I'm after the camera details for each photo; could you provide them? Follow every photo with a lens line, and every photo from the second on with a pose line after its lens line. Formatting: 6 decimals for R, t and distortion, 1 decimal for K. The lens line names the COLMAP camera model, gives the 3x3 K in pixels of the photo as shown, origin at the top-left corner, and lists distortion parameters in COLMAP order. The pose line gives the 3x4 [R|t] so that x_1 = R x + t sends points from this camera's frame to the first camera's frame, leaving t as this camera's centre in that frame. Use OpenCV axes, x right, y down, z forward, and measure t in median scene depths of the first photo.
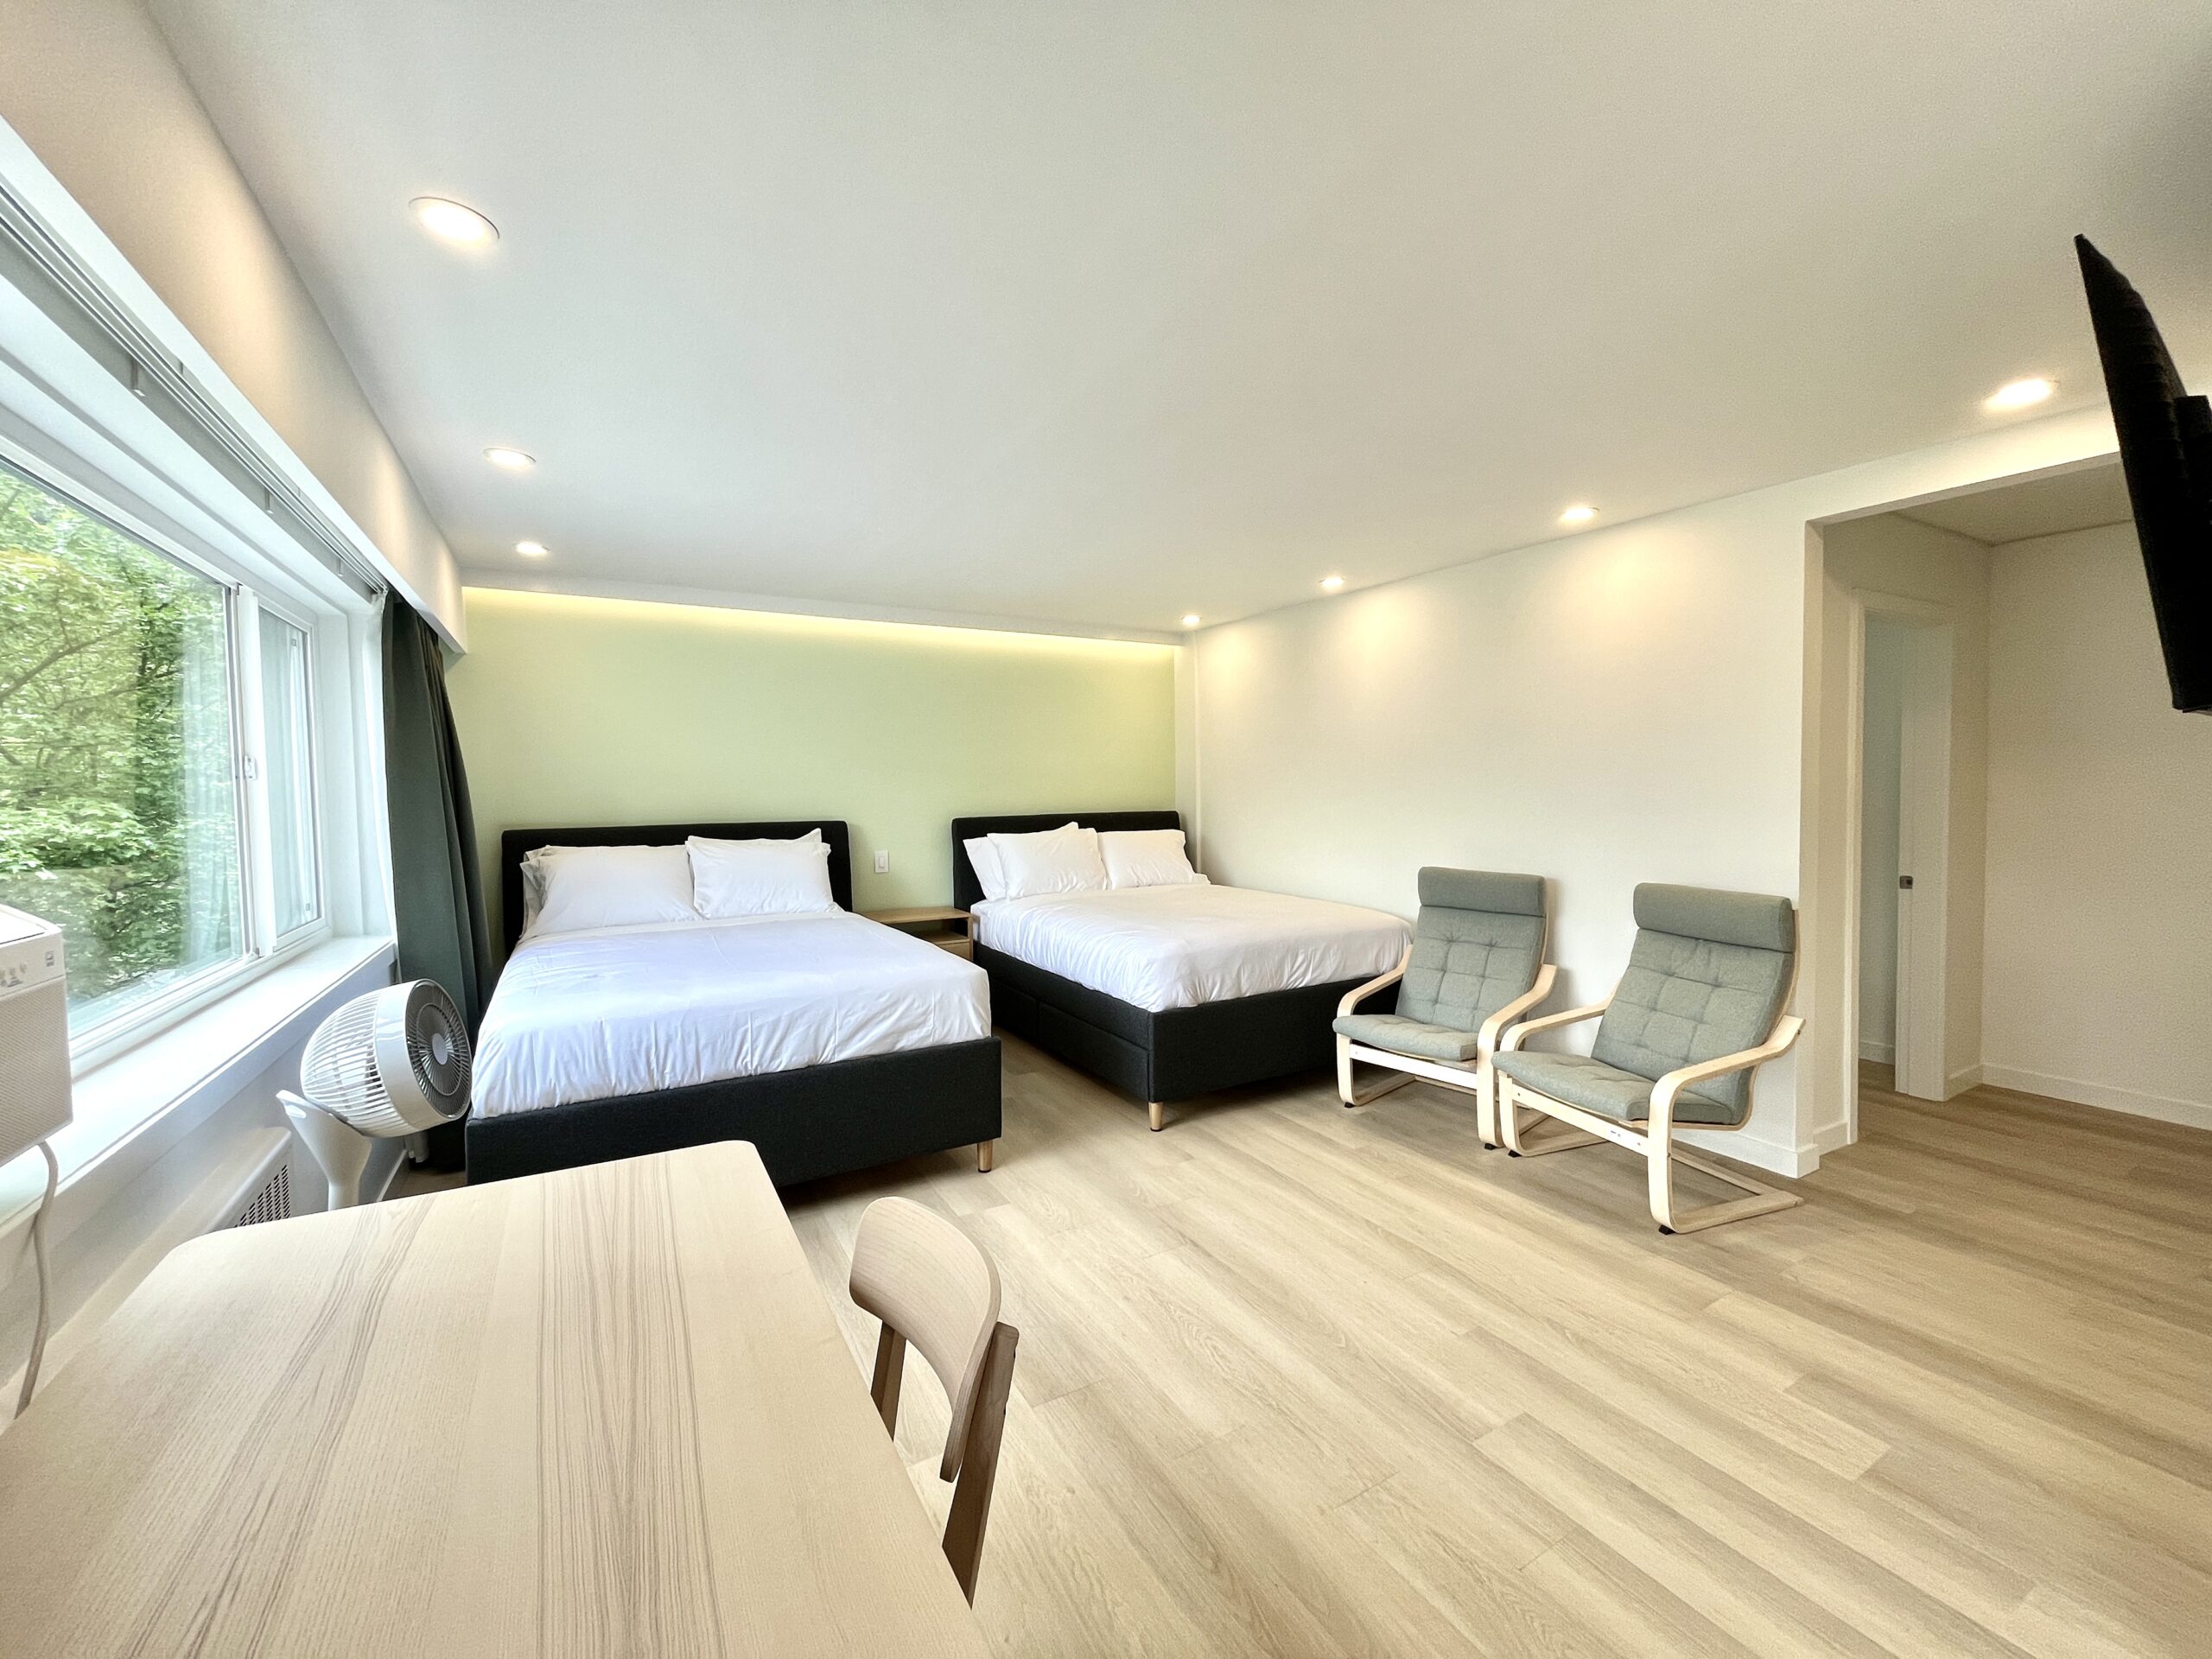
lens RADIAL K [[888.4, 0, 1110.9], [0, 888.4, 824.8], [0, 0, 1]] dist [-0.002303, -0.000065]
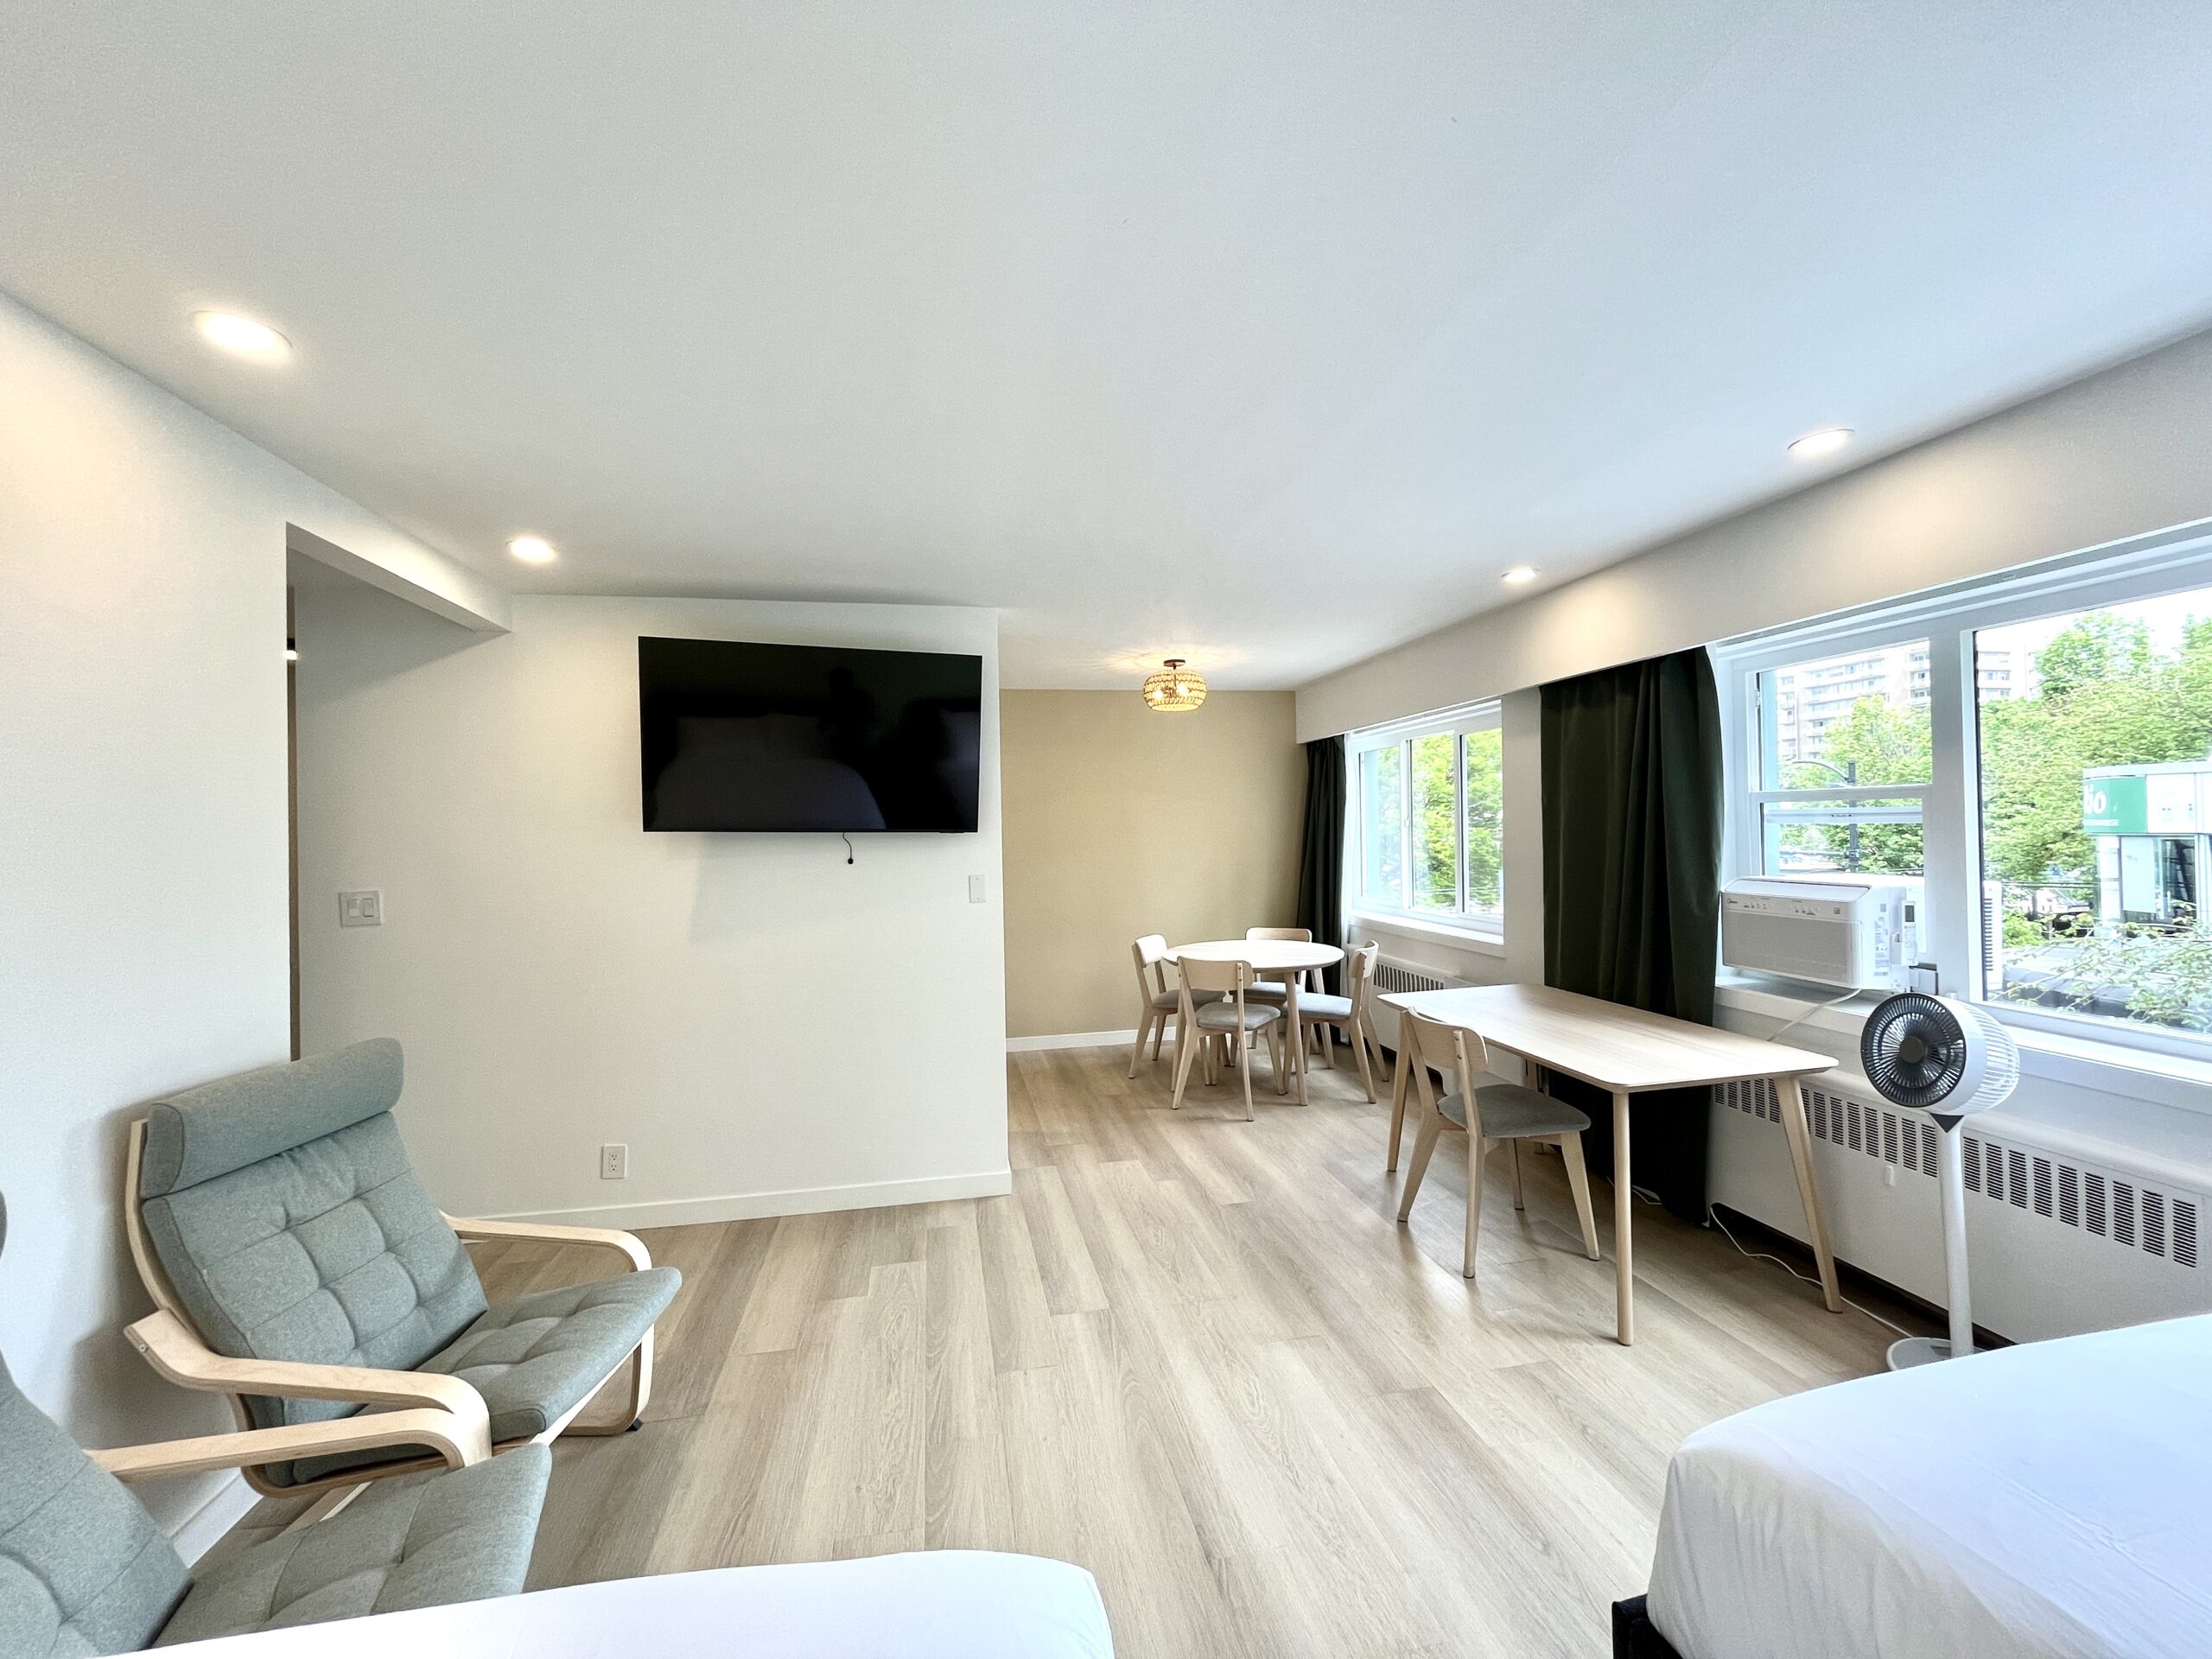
lens RADIAL K [[888.4, 0, 1110.7], [0, 888.4, 829.1], [0, 0, 1]] dist [-0.002303, -0.000065]
pose [[-0.943007, 0.029687, 0.331446, -0.068516], [0.040372, 0.998862, 0.025397, -0.085418], [-0.330315, 0.037331, -0.943132, 1.542433]]
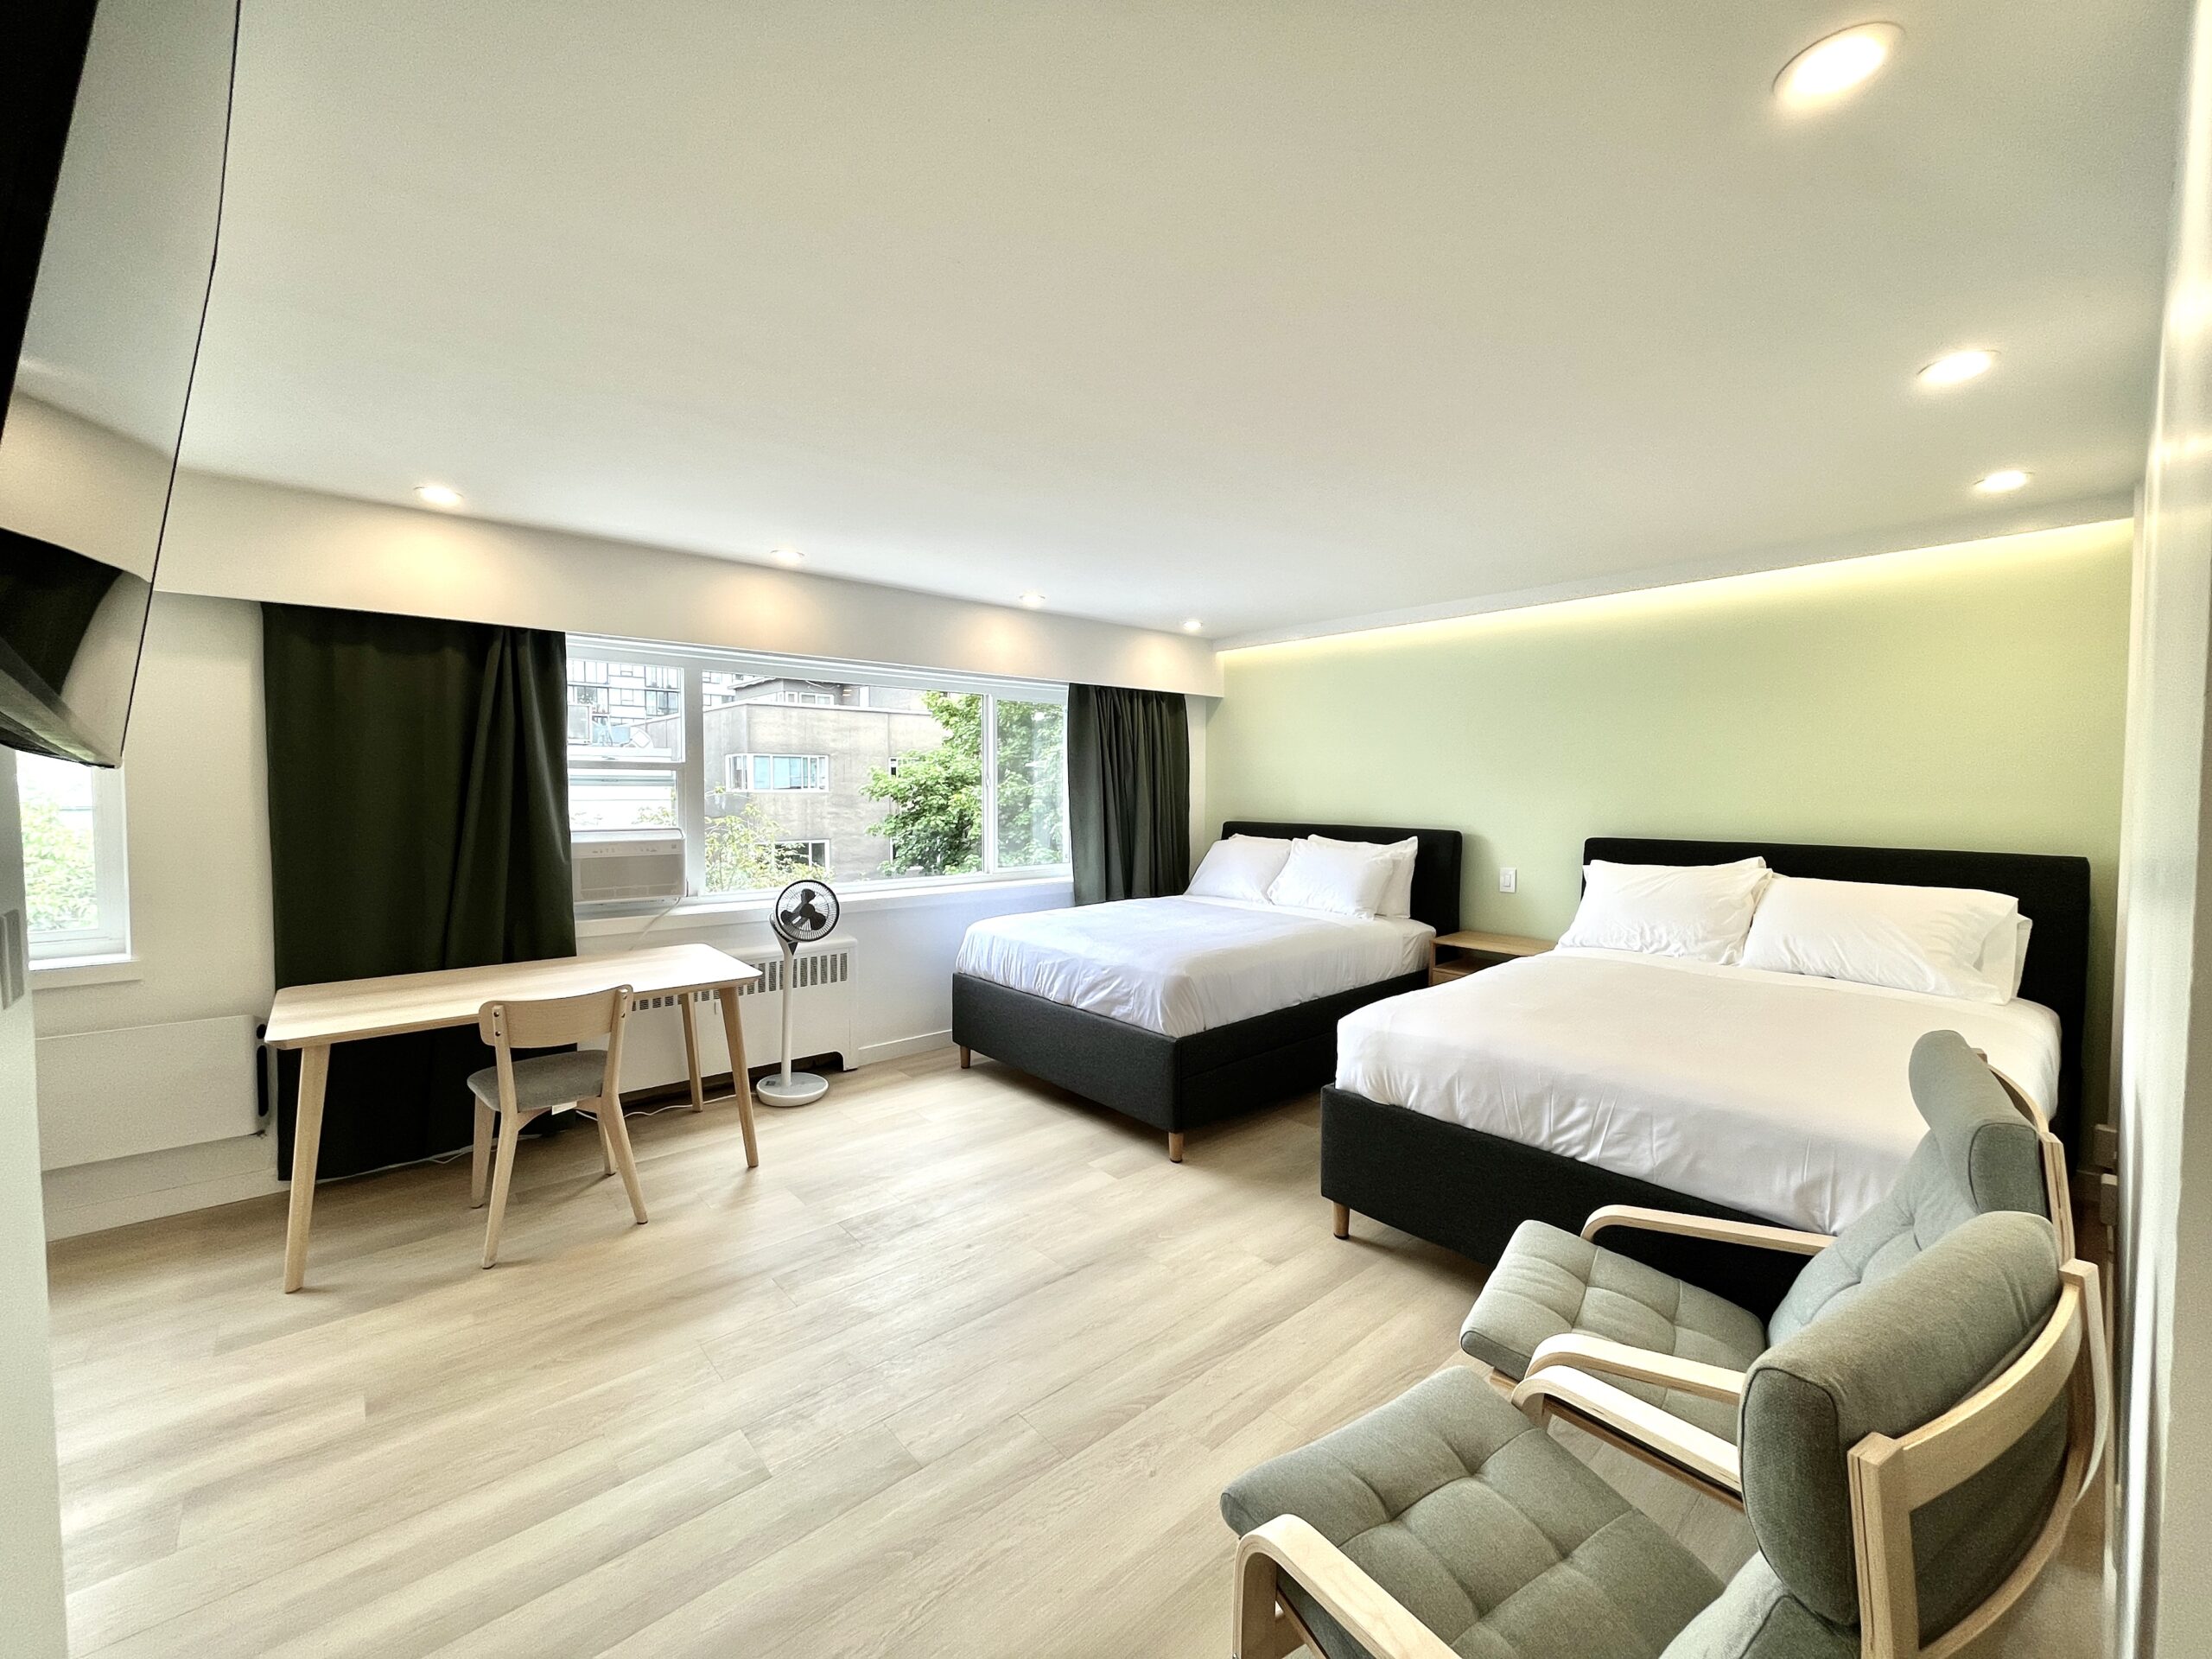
lens RADIAL K [[888.4, 0, 1090.5], [0, 888.4, 819.1], [0, 0, 1]] dist [-0.002303, -0.000065]
pose [[0.173134, 0.050562, -0.983600, 0.986663], [-0.042111, 0.998148, 0.043898, -0.072514], [0.983998, 0.033821, 0.174942, 0.789093]]
